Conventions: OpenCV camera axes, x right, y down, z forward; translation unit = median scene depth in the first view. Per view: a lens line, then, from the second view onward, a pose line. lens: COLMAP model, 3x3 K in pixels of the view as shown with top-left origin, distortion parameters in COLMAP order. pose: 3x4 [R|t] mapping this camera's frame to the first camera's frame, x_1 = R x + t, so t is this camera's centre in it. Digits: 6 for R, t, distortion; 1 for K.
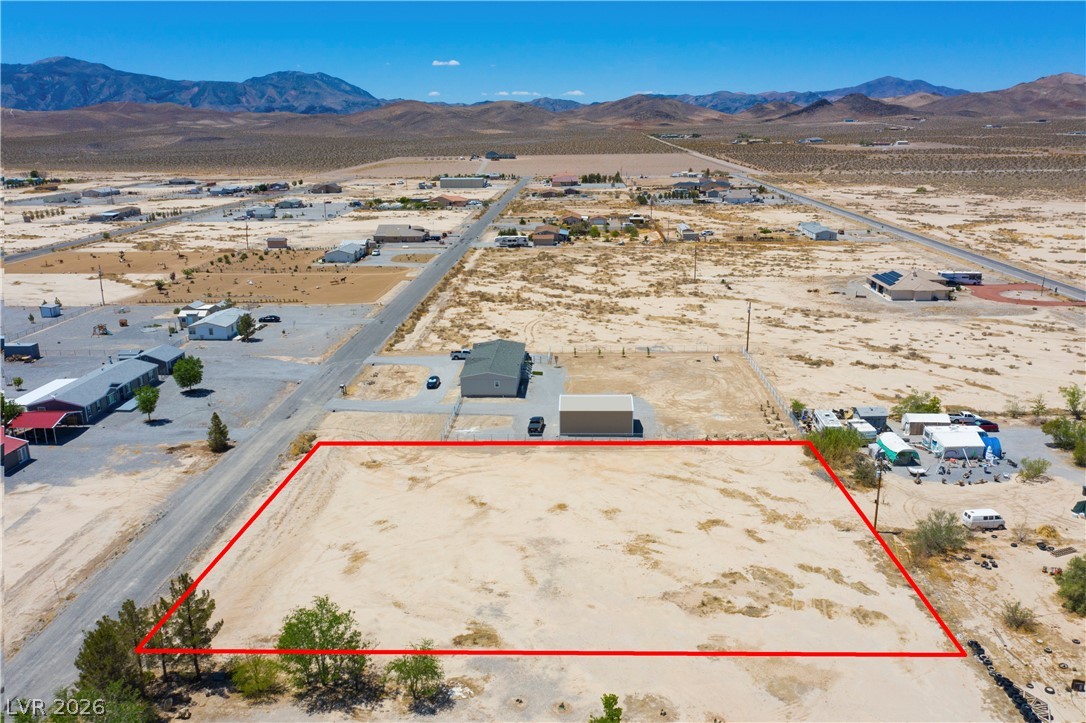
lens RADIAL K [[874.7, 0, 561.4], [0, 874.7, 360.7], [0, 0, 1]] dist [-0.014789, 0.003666]
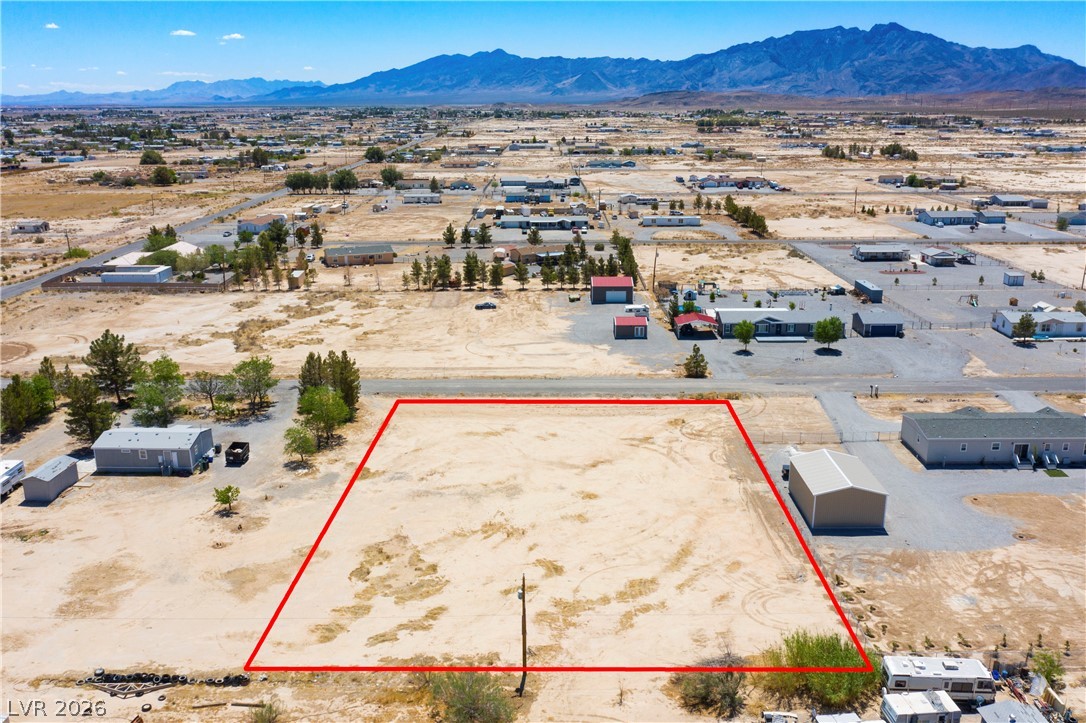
lens RADIAL K [[938.5, 0, 543.0], [0, 938.5, 361.5], [0, 0, 1]] dist [-0.013952, -0.000078]
pose [[0.011870, 0.275746, -0.961157, 0.795865], [-0.254906, 0.930302, 0.263746, -0.193903], [0.966893, 0.241874, 0.081332, 0.685606]]
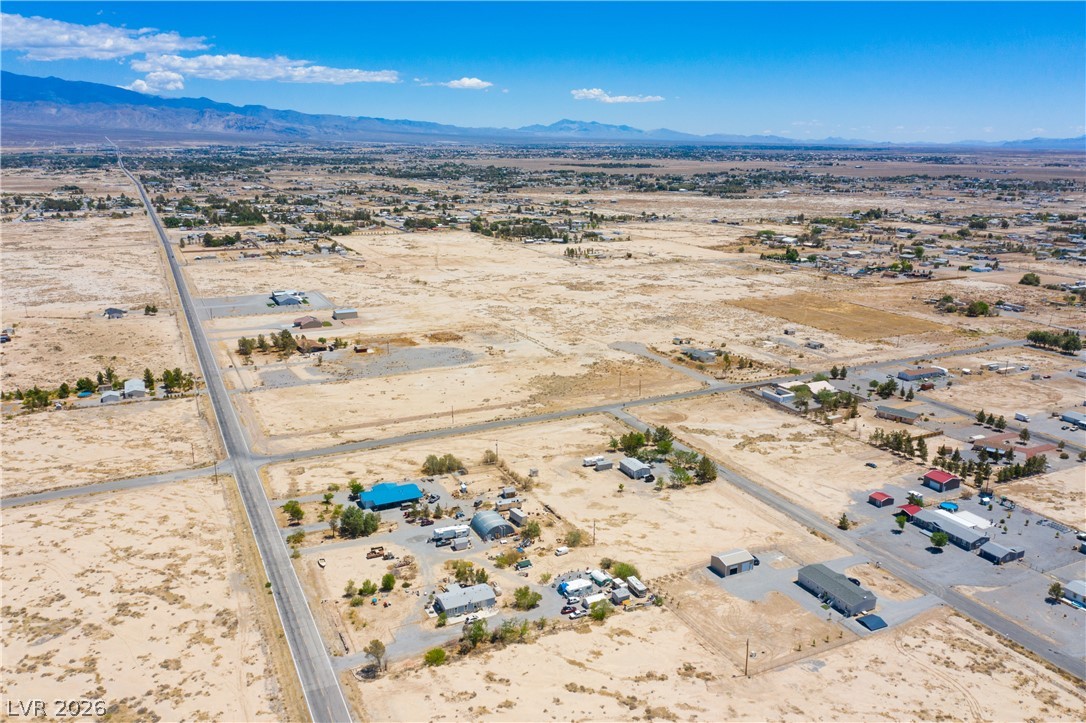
lens RADIAL K [[848.4, 0, 543.0], [0, 848.4, 361.5], [0, 0, 1]] dist [-0.010057, -0.002779]
pose [[-0.892721, 0.118497, -0.434750, 1.308037], [-0.112732, 0.875392, 0.470086, -1.301639], [0.436281, 0.468666, -0.768122, 2.198850]]
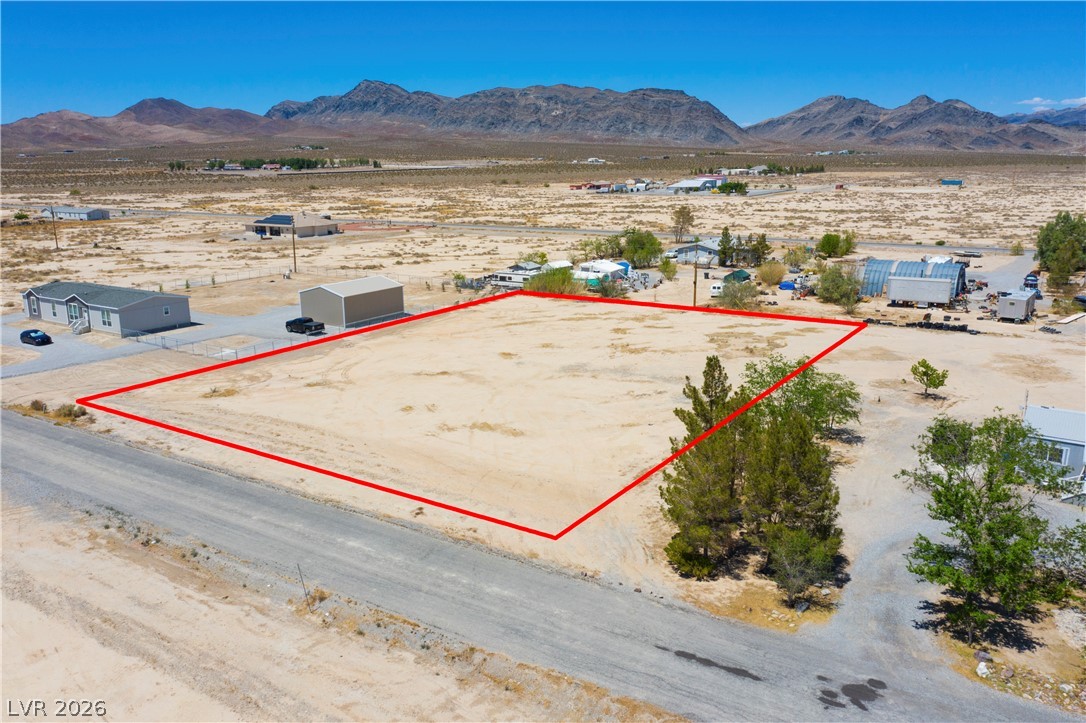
lens RADIAL K [[849.7, 0, 543.0], [0, 849.7, 361.5], [0, 0, 1]] dist [-0.020643, 0.003416]
pose [[0.520581, -0.197169, 0.830734, -0.580321], [0.226811, 0.969948, 0.088079, 0.087892], [-0.823135, 0.142567, 0.549657, 0.410650]]
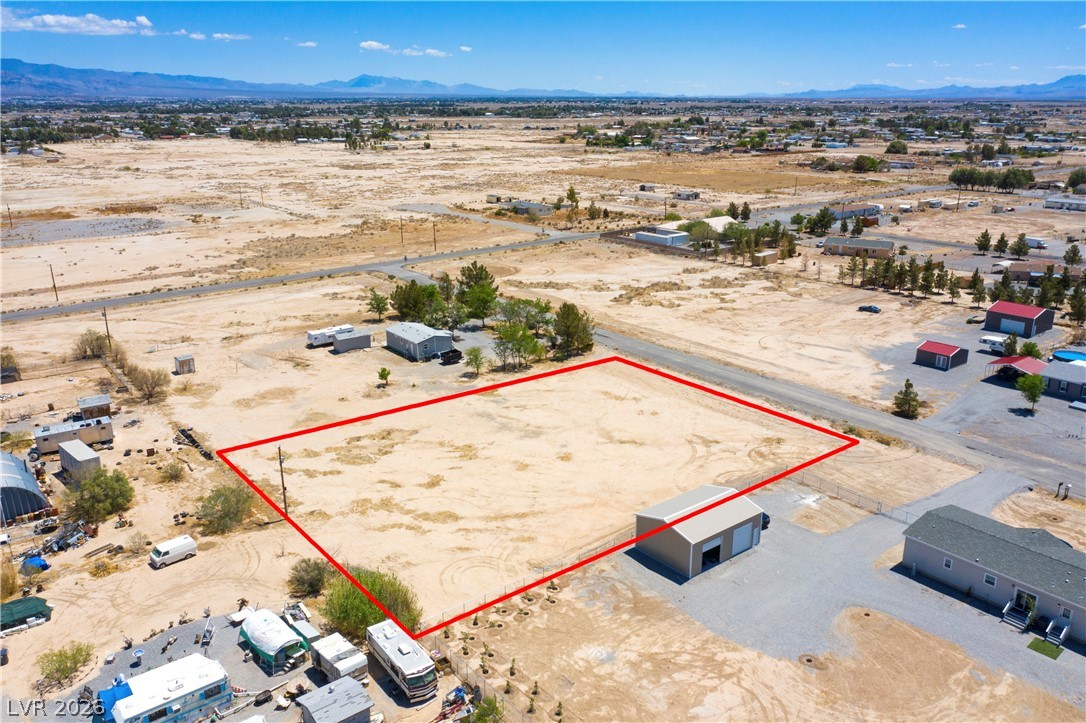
lens RADIAL K [[848.4, 0, 543.0], [0, 848.4, 361.5], [0, 0, 1]] dist [-0.010057, -0.002779]
pose [[-0.771699, 0.199465, -0.603900, 0.527412], [-0.154989, 0.861936, 0.482747, -0.367409], [0.616814, 0.466133, -0.634240, 1.323433]]
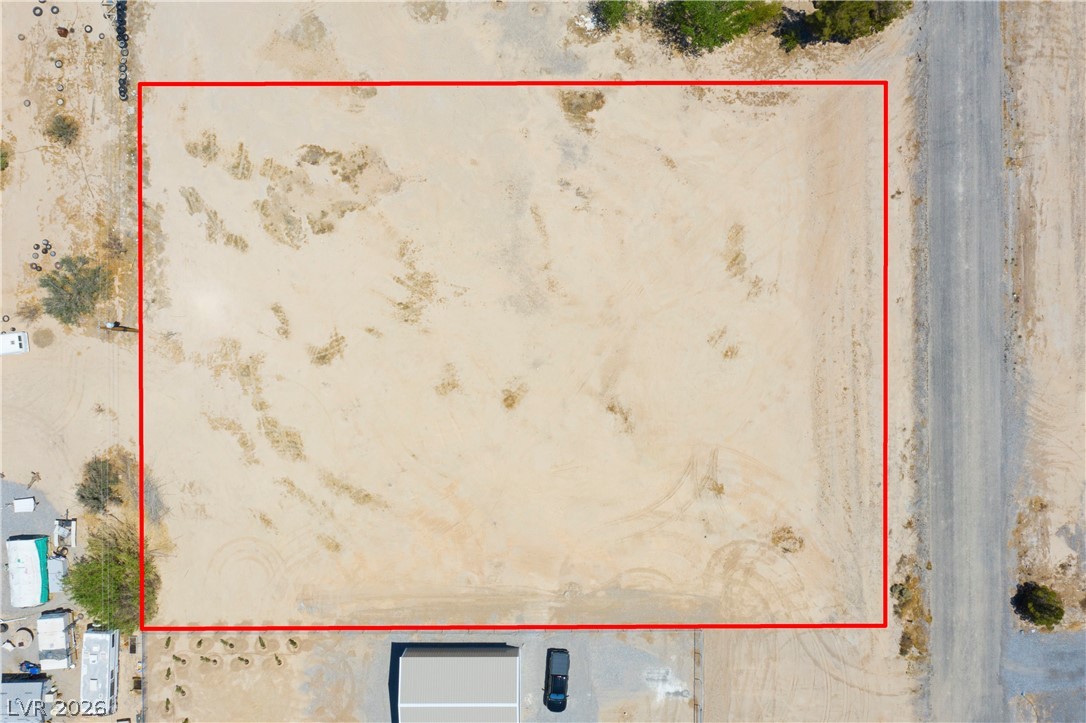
lens RADIAL K [[853.8, 0, 542.7], [0, 853.8, 343.9], [0, 0, 1]] dist [-0.010728, -0.002001]
pose [[-0.999550, 0.027376, 0.012265, -0.032992], [0.004950, -0.252741, 0.967521, -0.466427], [0.029586, 0.967147, 0.252492, 0.628008]]
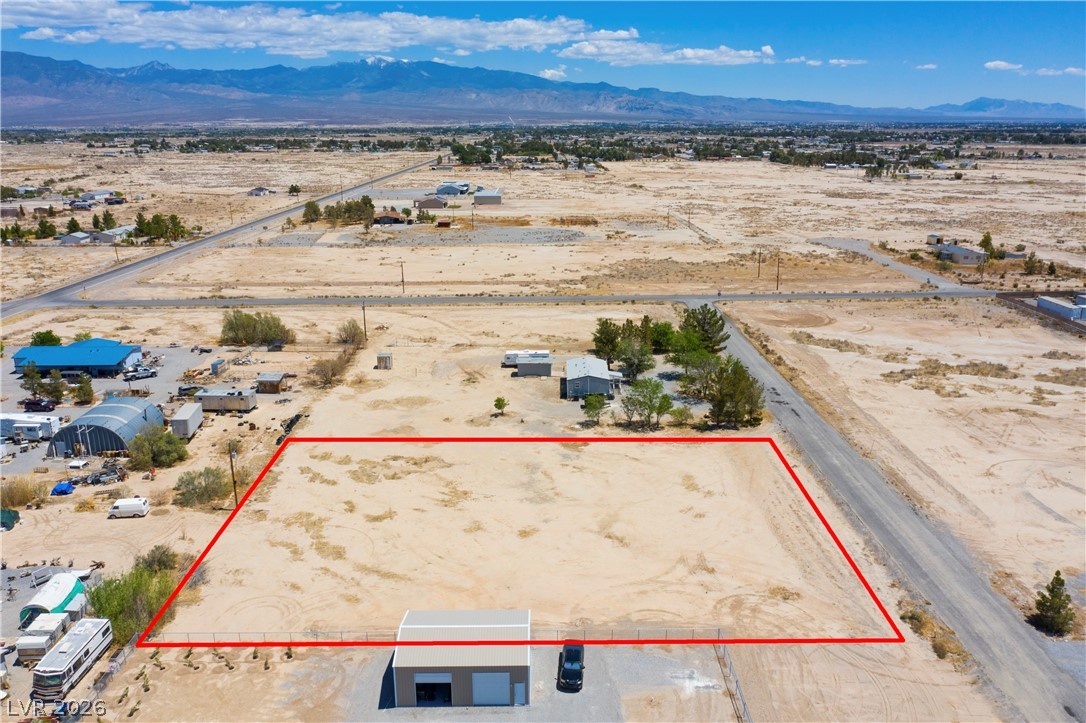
lens RADIAL K [[853.8, 0, 542.7], [0, 853.8, 343.9], [0, 0, 1]] dist [-0.010728, -0.002001]
pose [[-0.999482, 0.019213, -0.025828, 0.000515], [0.004035, 0.870788, 0.491642, -0.390402], [0.031937, 0.491283, -0.870414, 1.416087]]
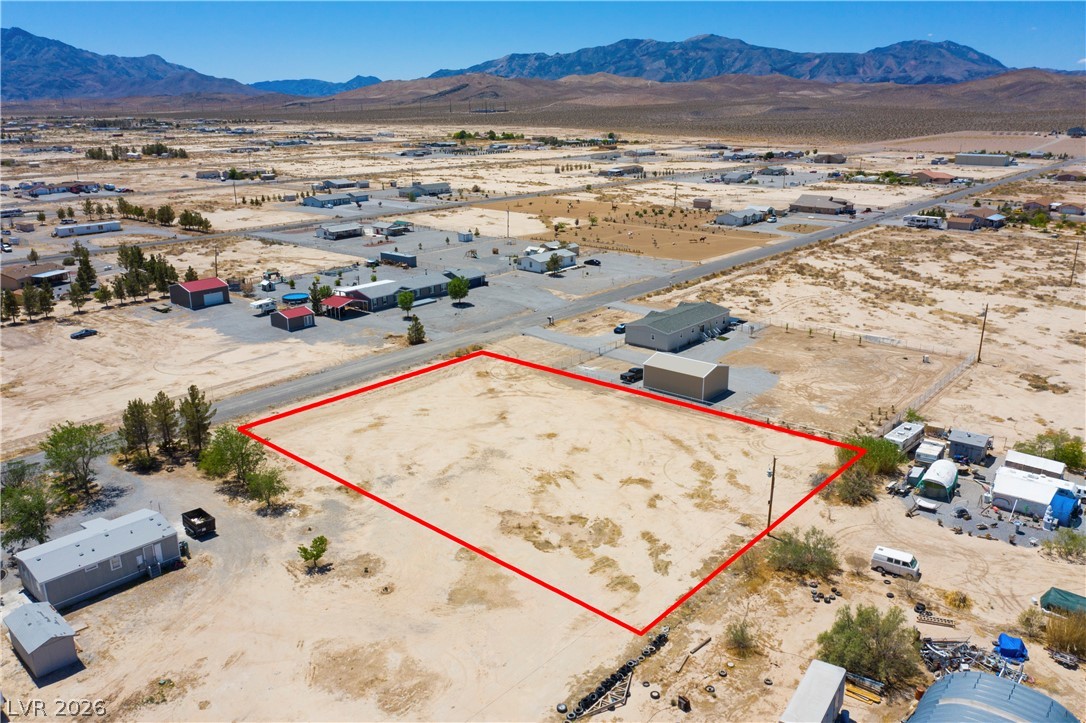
lens RADIAL K [[848.4, 0, 543.0], [0, 848.4, 361.5], [0, 0, 1]] dist [-0.010057, -0.002779]
pose [[0.774912, 0.190130, -0.602796, 0.526775], [-0.165594, 0.981443, 0.096684, -0.026092], [0.609992, 0.024898, 0.792016, 0.100017]]
